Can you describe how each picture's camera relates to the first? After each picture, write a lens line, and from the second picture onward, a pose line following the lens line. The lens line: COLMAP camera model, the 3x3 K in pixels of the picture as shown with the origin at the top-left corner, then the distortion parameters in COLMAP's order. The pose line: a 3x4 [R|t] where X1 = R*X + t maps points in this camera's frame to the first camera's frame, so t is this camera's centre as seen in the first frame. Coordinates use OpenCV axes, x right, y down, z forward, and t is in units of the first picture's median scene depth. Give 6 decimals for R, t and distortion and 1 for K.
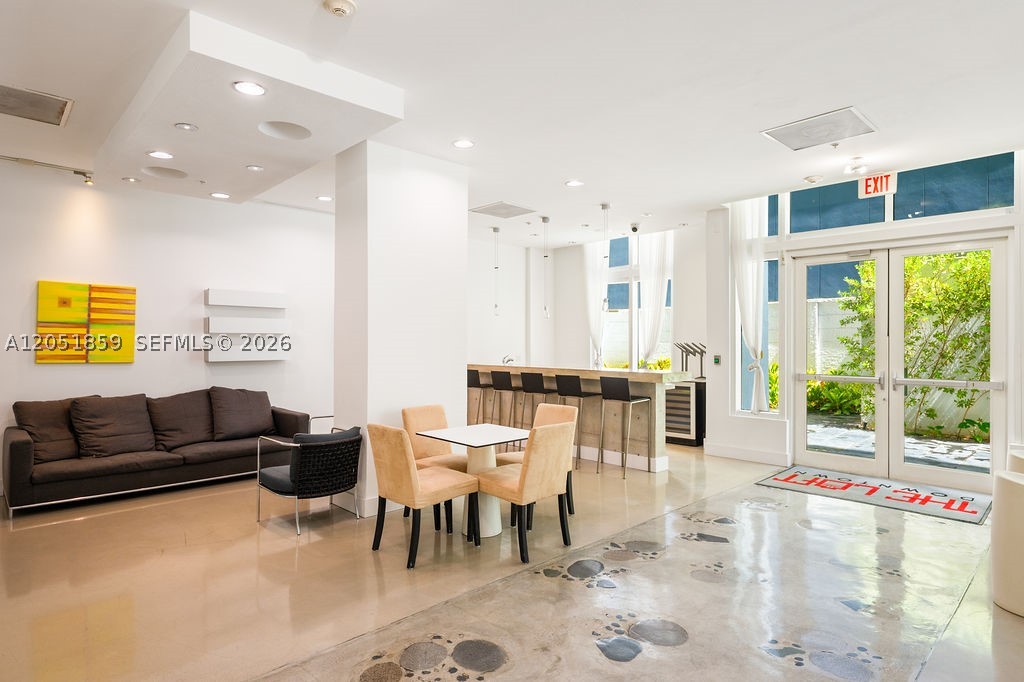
lens RADIAL K [[553.1, 0, 512.0], [0, 553.1, 341.0], [0, 0, 1]] dist [0.000064, -0.000024]
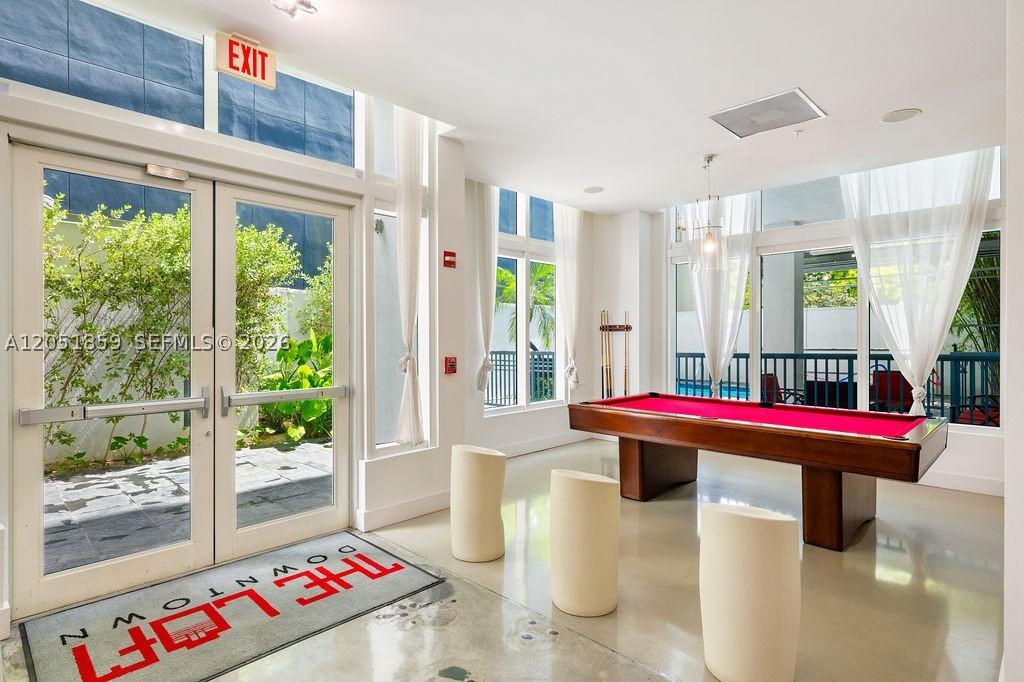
lens RADIAL K [[533.6, 0, 512.0], [0, 533.6, 341.0], [0, 0, 1]] dist [-0.000880, -0.000425]
pose [[-0.036346, -0.010807, 0.999281, 0.084368], [0.000171, 0.999941, 0.010821, 0.000051], [-0.999339, 0.000564, -0.036342, 0.639137]]
